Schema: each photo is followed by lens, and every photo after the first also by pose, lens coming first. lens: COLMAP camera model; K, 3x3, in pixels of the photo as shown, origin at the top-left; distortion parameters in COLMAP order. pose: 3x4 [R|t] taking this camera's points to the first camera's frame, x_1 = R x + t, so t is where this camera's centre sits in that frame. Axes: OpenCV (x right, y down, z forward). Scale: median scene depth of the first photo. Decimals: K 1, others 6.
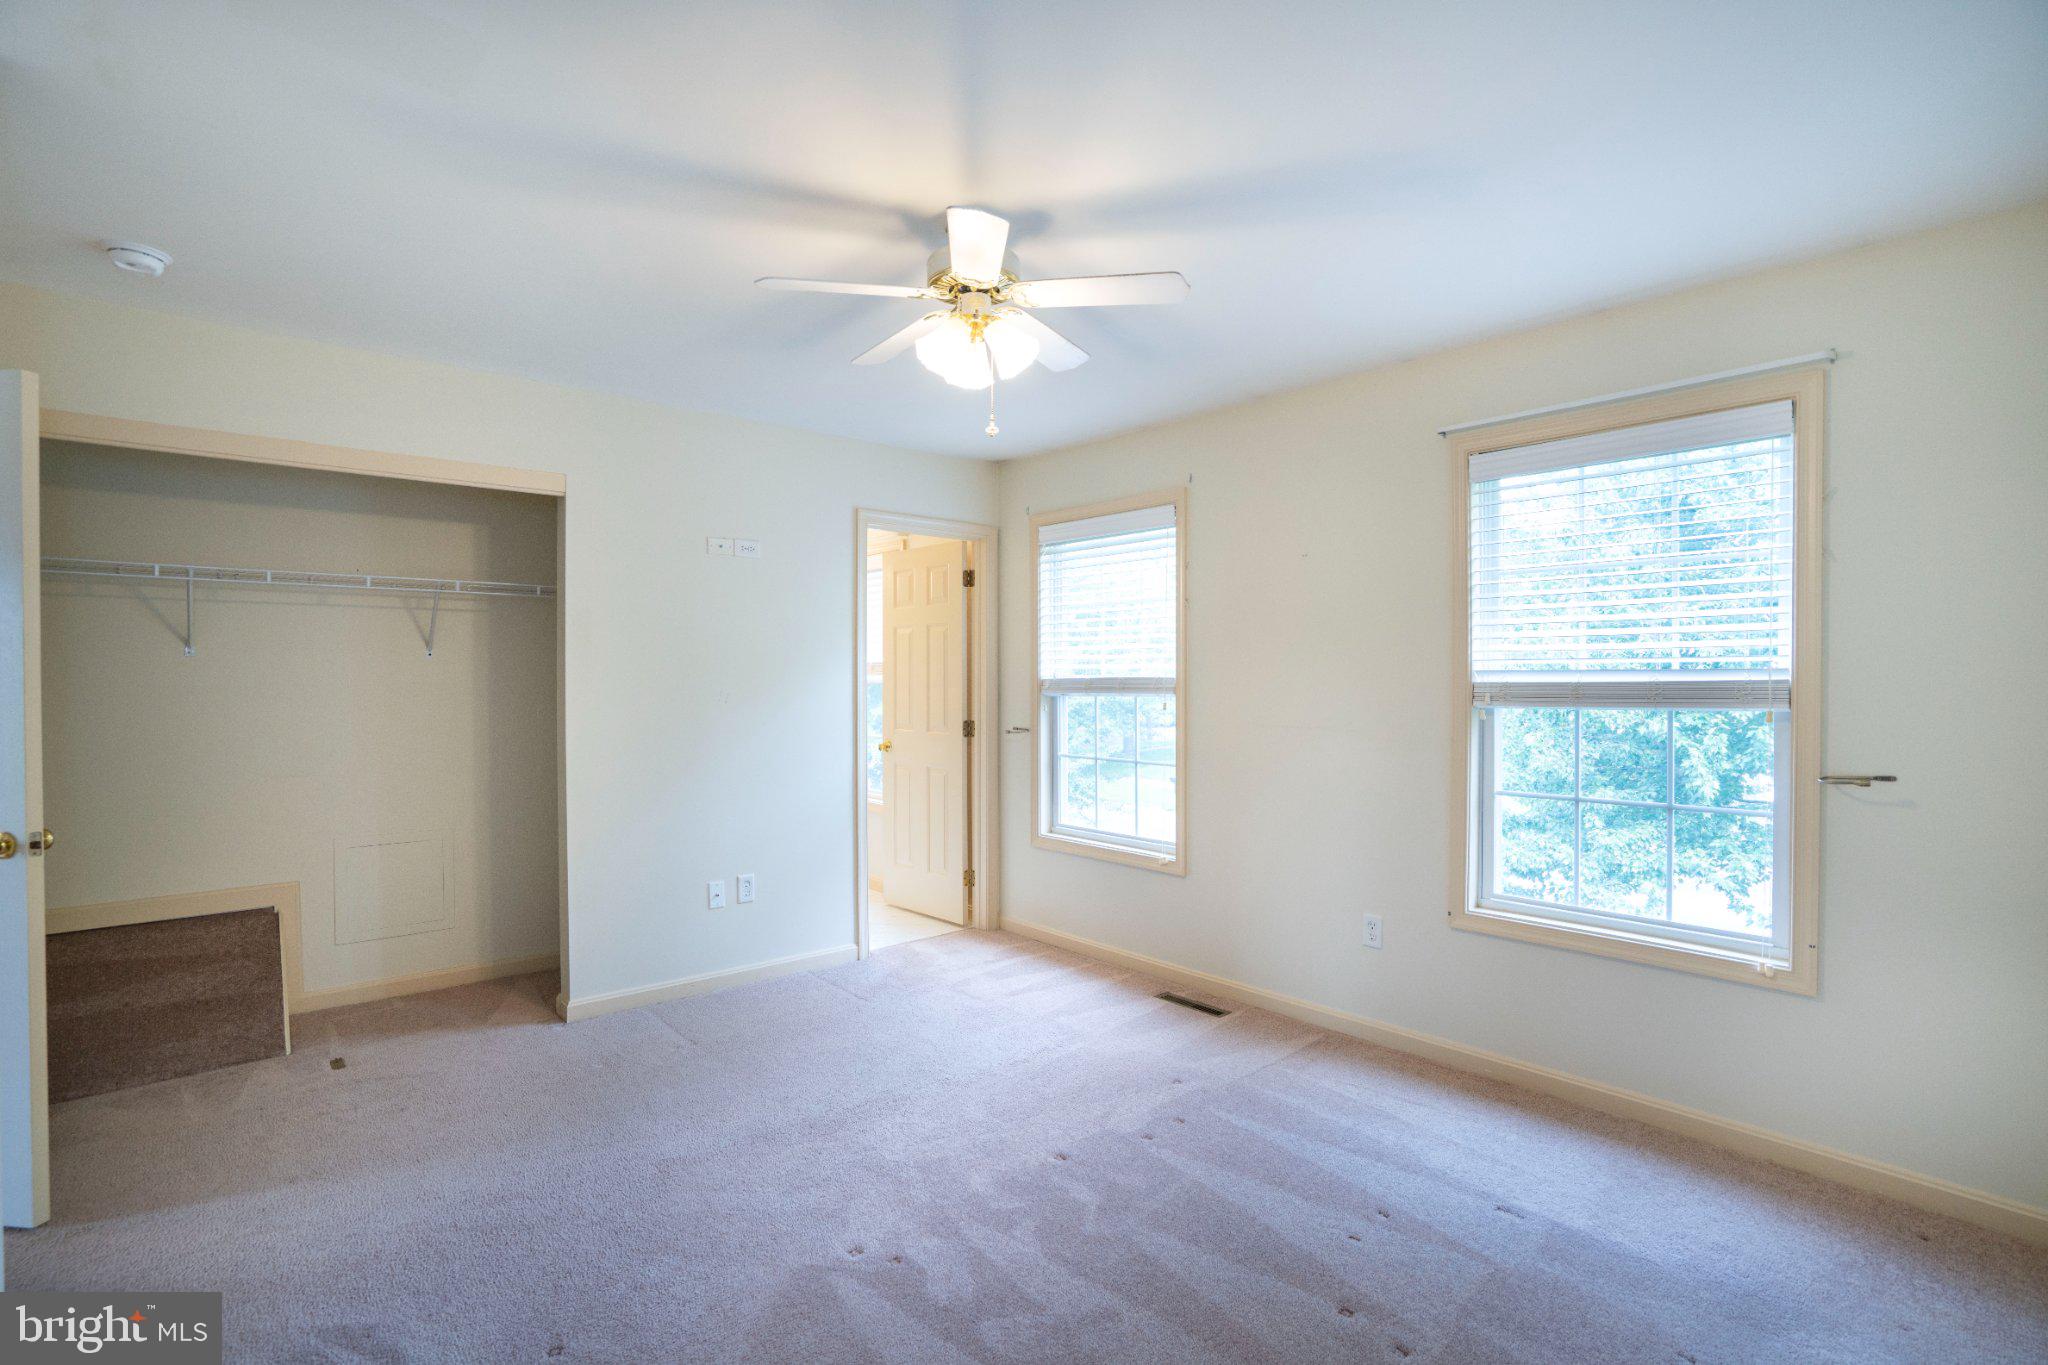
lens RADIAL K [[944.9, 0, 996.9], [0, 944.9, 687.9], [0, 0, 1]] dist [-0.058848, 0.021874]
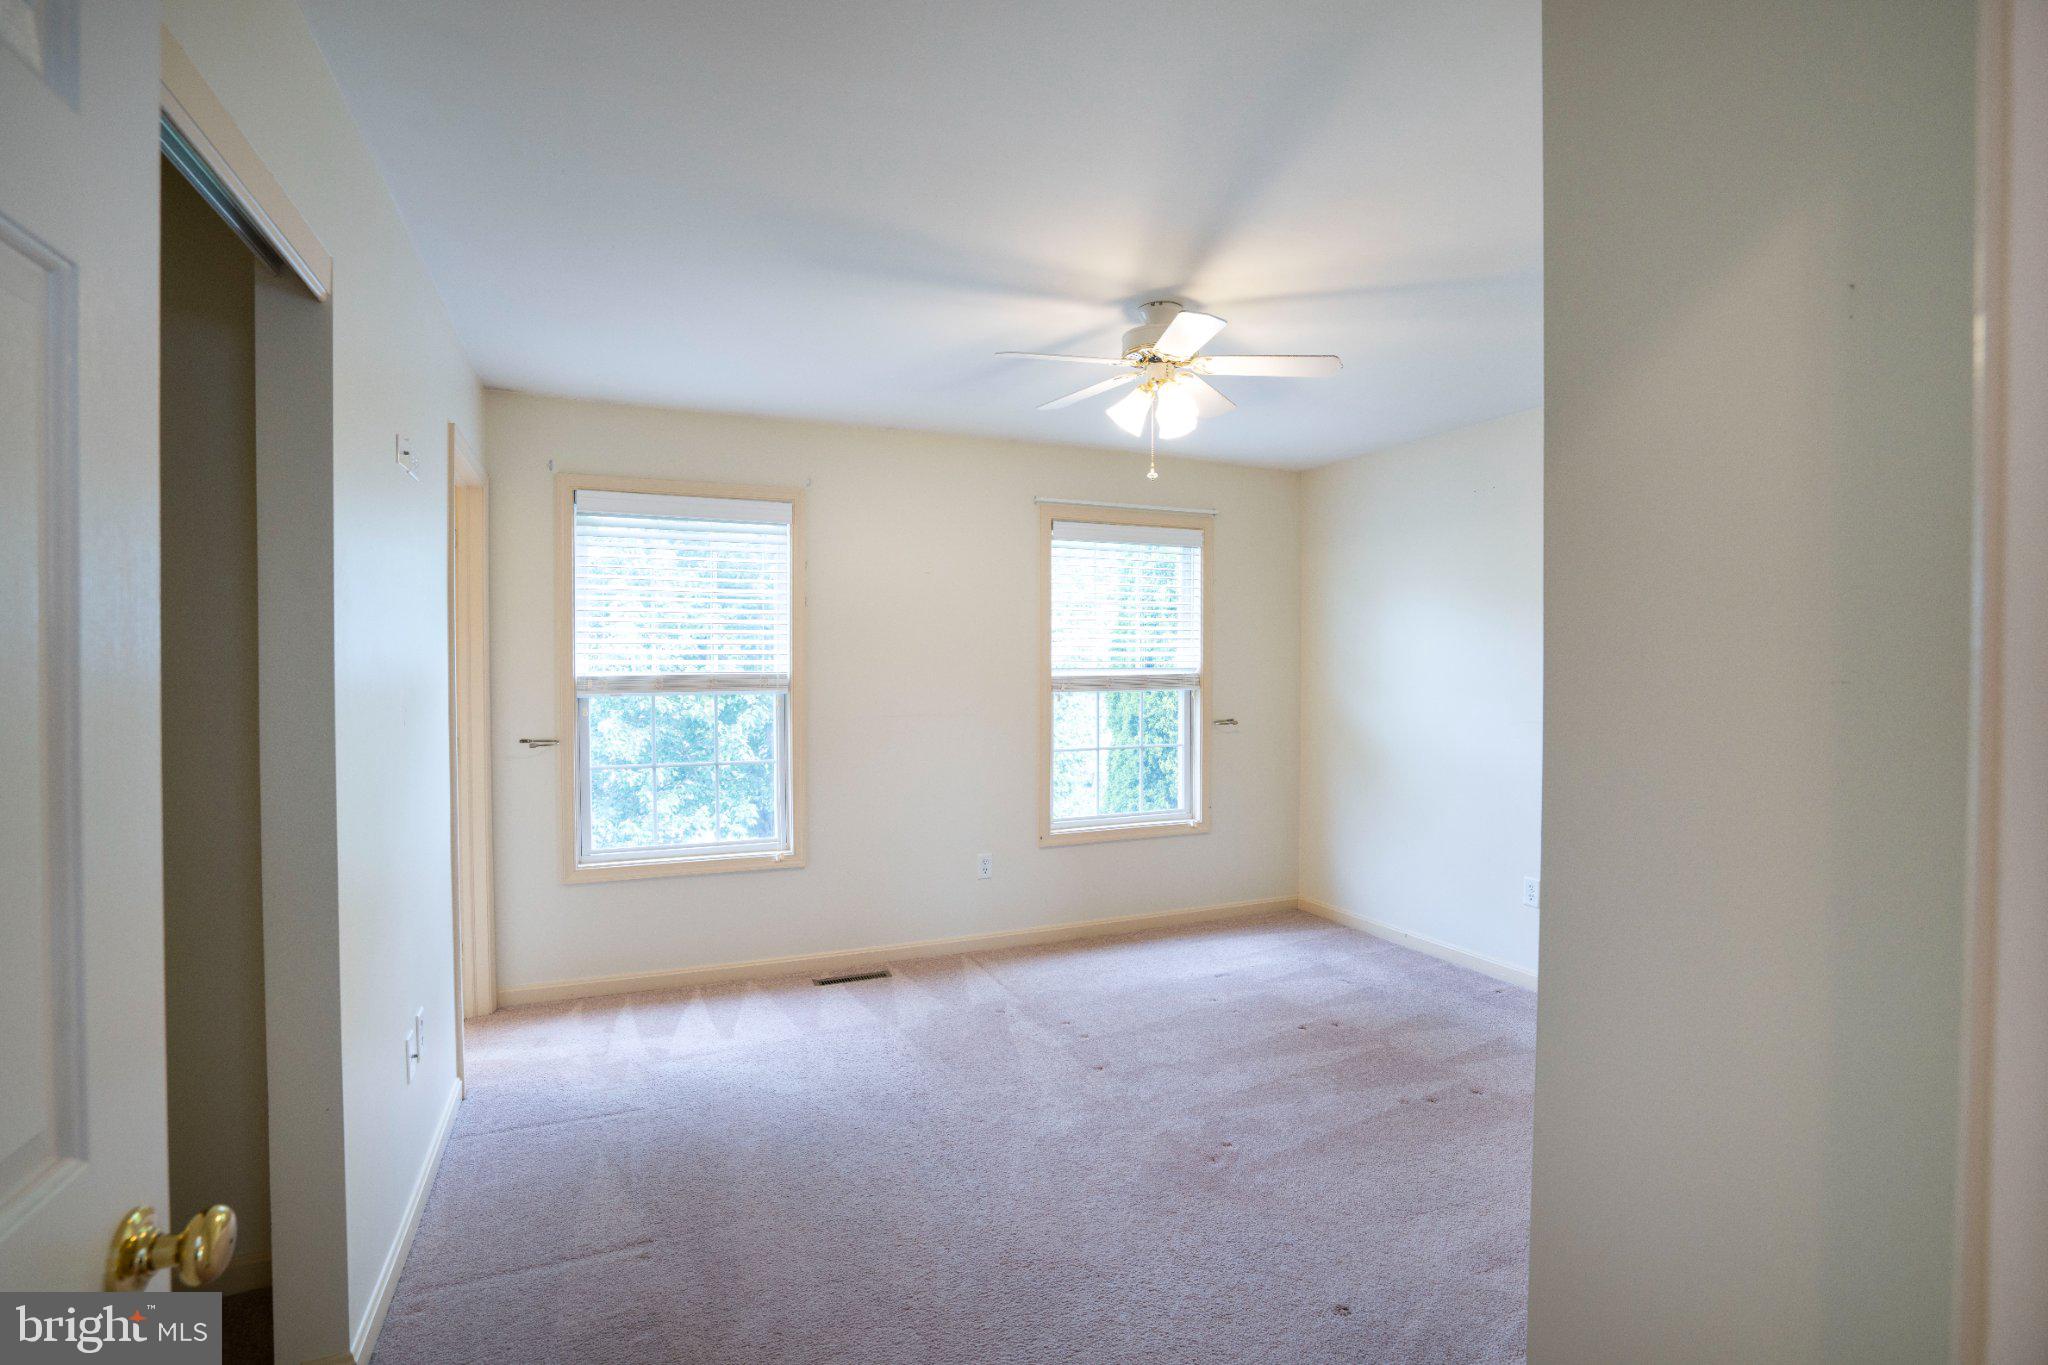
lens RADIAL K [[944.9, 0, 1028.0], [0, 944.9, 680.4], [0, 0, 1]] dist [-0.058848, 0.021874]
pose [[0.291444, -0.009243, 0.956543, -0.899769], [0.011463, 0.999915, 0.006169, -0.008447], [-0.956519, 0.009167, 0.291526, 0.588069]]
